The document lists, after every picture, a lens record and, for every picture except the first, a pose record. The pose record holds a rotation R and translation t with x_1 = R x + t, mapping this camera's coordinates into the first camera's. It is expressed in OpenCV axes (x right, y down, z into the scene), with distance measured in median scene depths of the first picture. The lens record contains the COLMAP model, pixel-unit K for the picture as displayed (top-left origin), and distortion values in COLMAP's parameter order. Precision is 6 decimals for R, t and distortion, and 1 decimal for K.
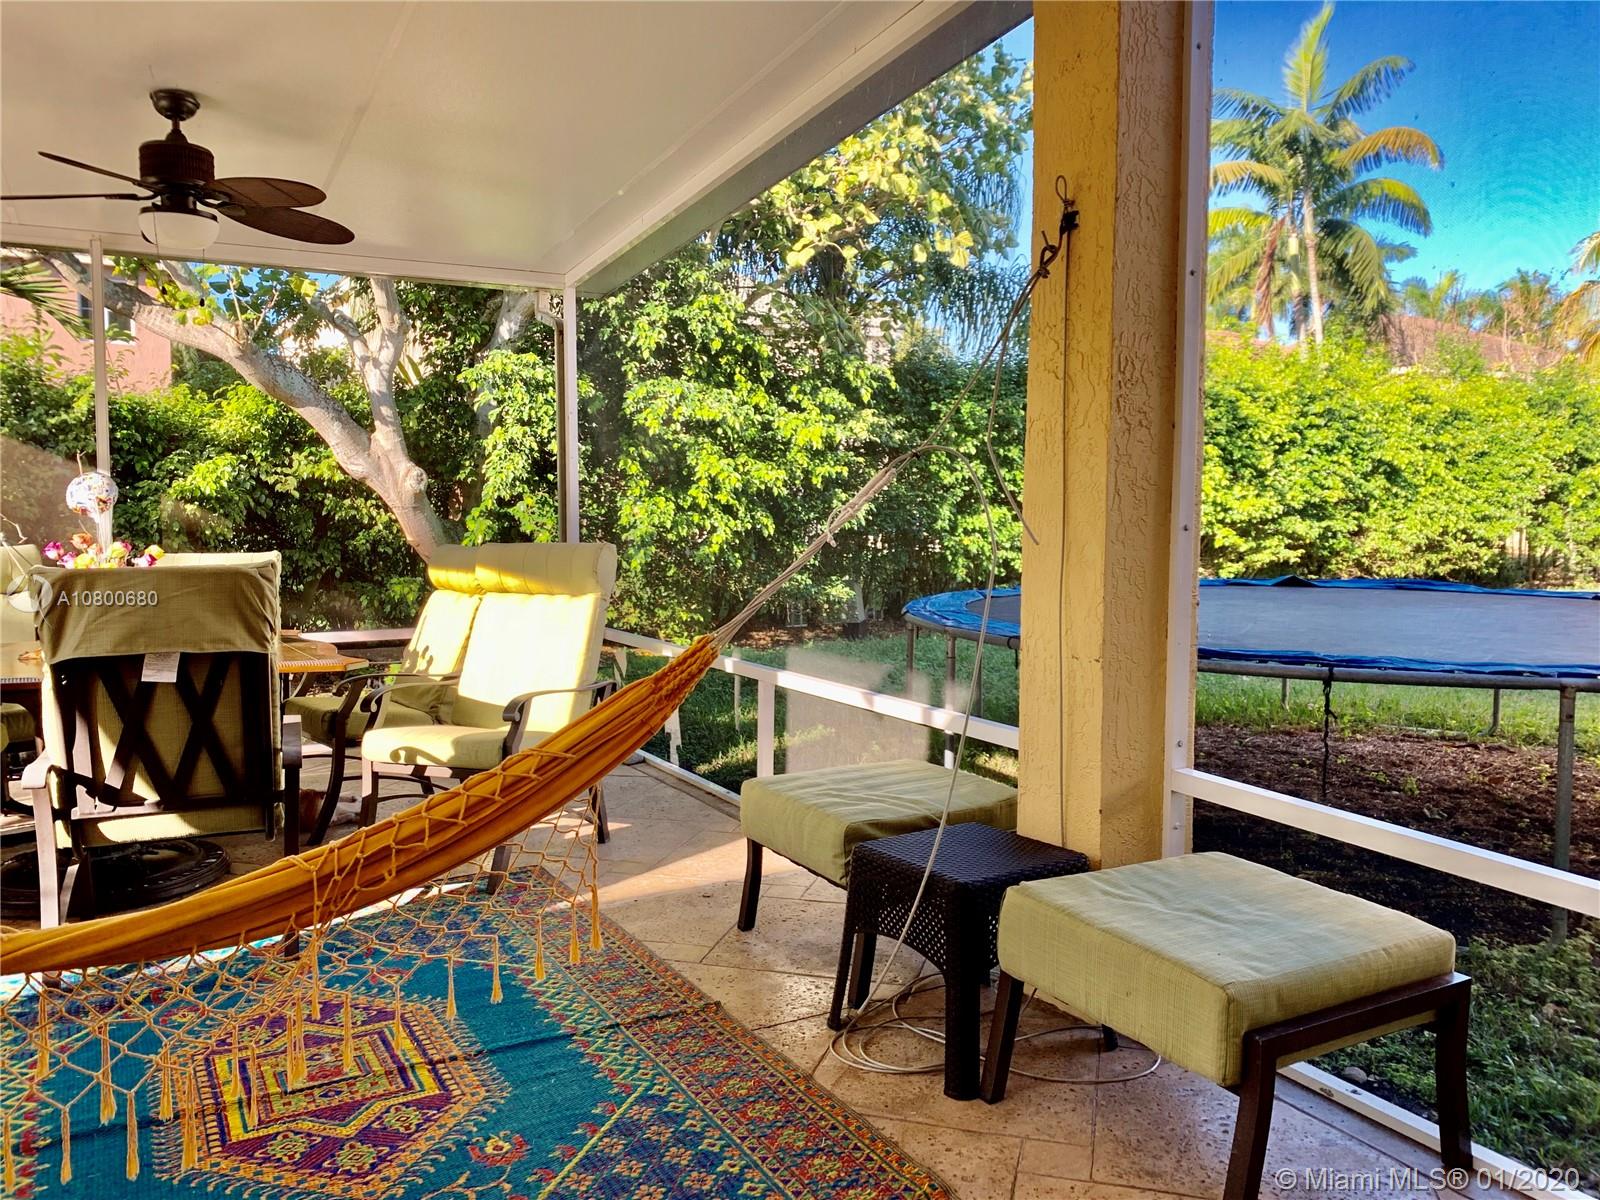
lens RADIAL K [[1230.0, 0, 802.4], [0, 1230.0, 604.8], [0, 0, 1]] dist [0.069980, -0.096253]
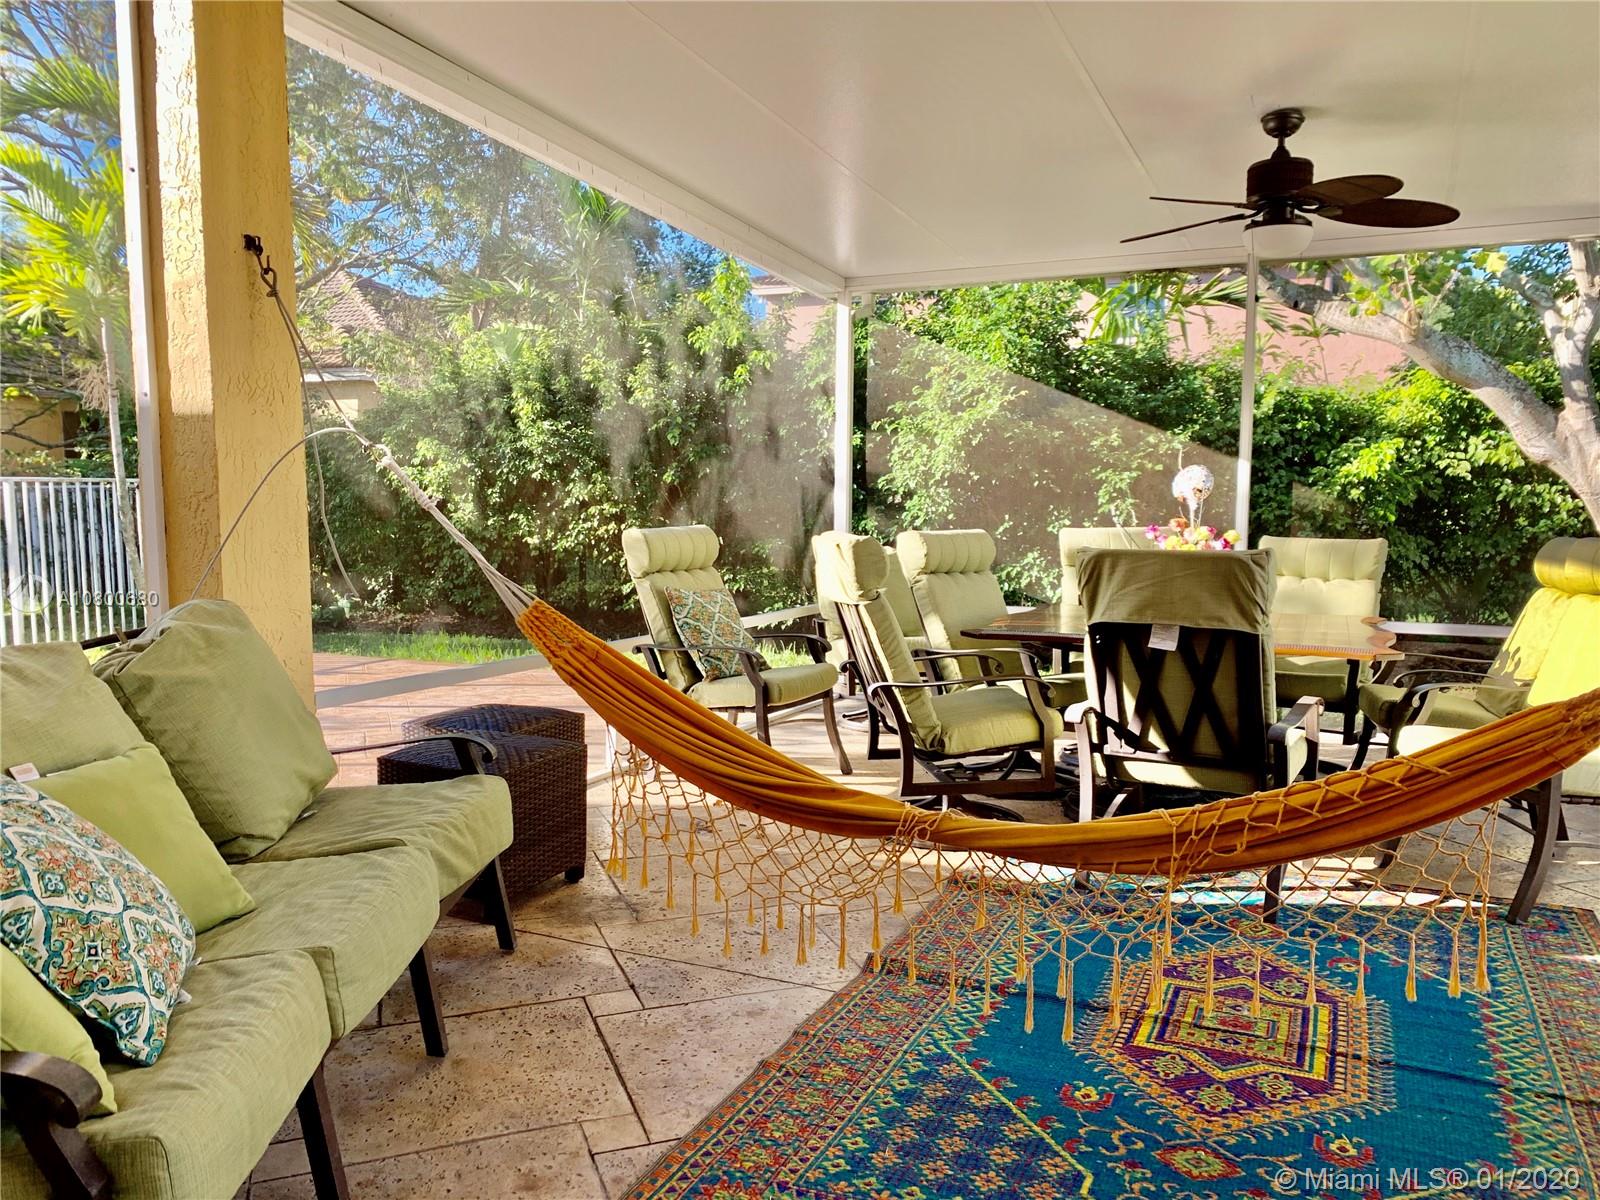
lens RADIAL K [[1245.7, 0, 797.9], [0, 1245.7, 620.7], [0, 0, 1]] dist [0.009953, -0.007324]
pose [[0.572654, 0.087503, -0.815114, 0.190394], [-0.065855, 0.995984, 0.060654, -0.010045], [0.817148, 0.018946, 0.576116, 0.042392]]
